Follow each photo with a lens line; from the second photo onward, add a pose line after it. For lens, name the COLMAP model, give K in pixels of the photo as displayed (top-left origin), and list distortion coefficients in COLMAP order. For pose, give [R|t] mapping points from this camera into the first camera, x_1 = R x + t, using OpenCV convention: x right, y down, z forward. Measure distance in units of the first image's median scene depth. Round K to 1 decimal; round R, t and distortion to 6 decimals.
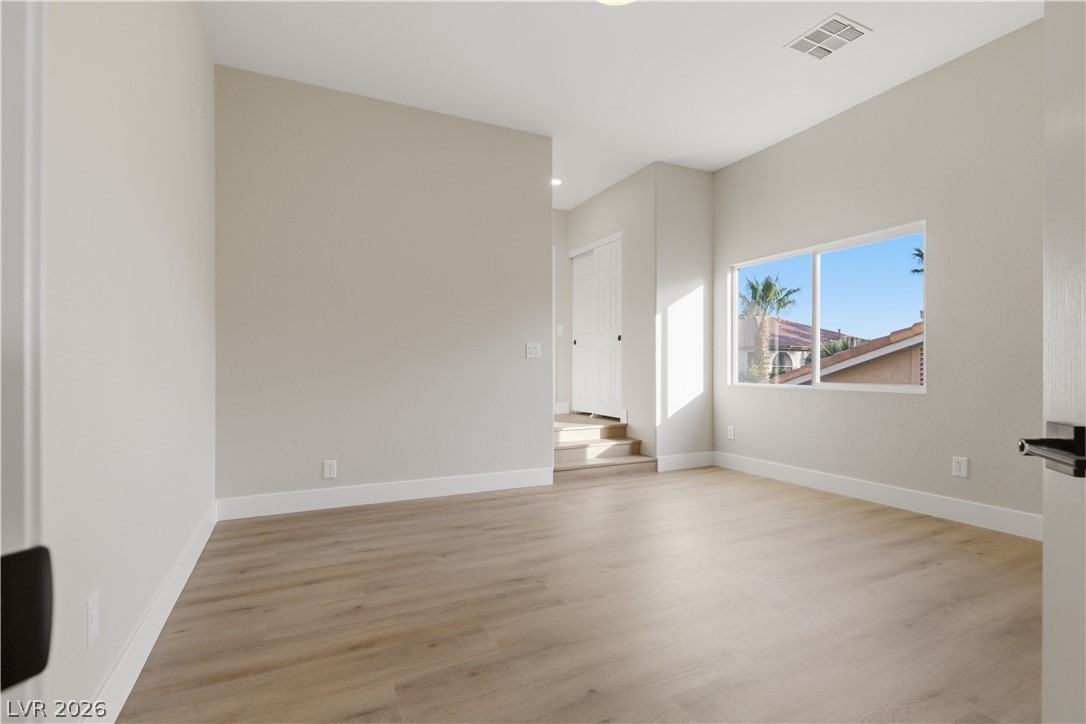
lens RADIAL K [[517.1, 0, 550.4], [0, 517.1, 367.7], [0, 0, 1]] dist [0.001608, 0.000326]
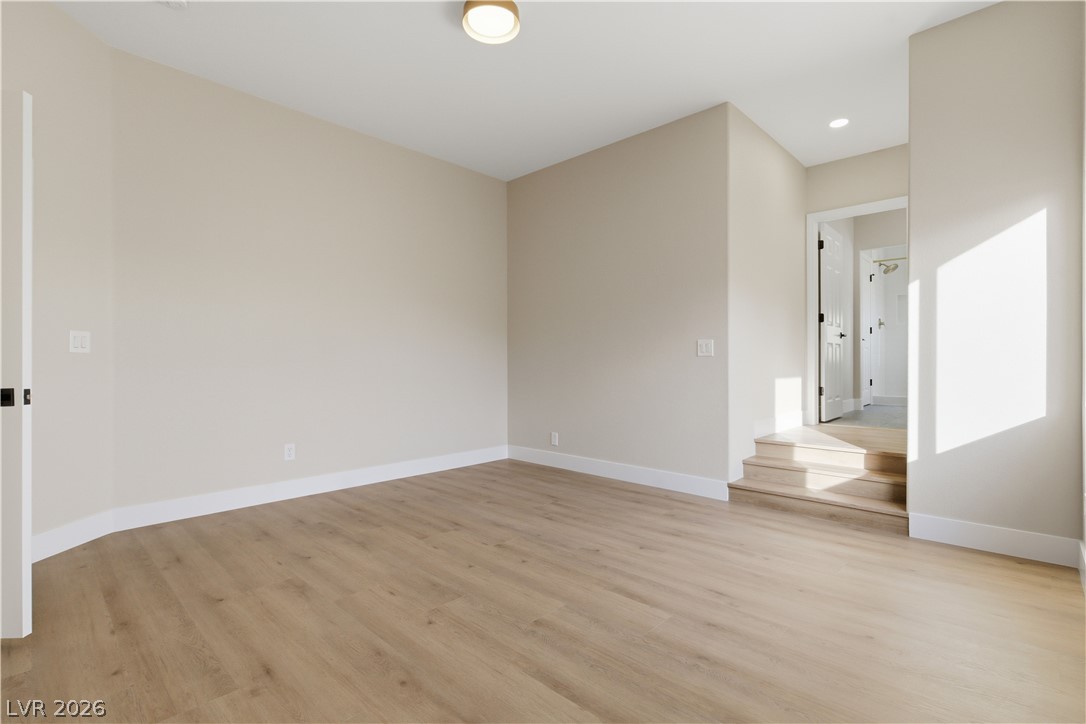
lens RADIAL K [[517.1, 0, 550.8], [0, 517.1, 359.8], [0, 0, 1]] dist [0.001608, 0.000326]
pose [[0.339067, -0.003288, -0.940756, 0.874365], [-0.000382, 0.999993, -0.003633, -0.010510], [0.940762, 0.001592, 0.339063, 0.518785]]
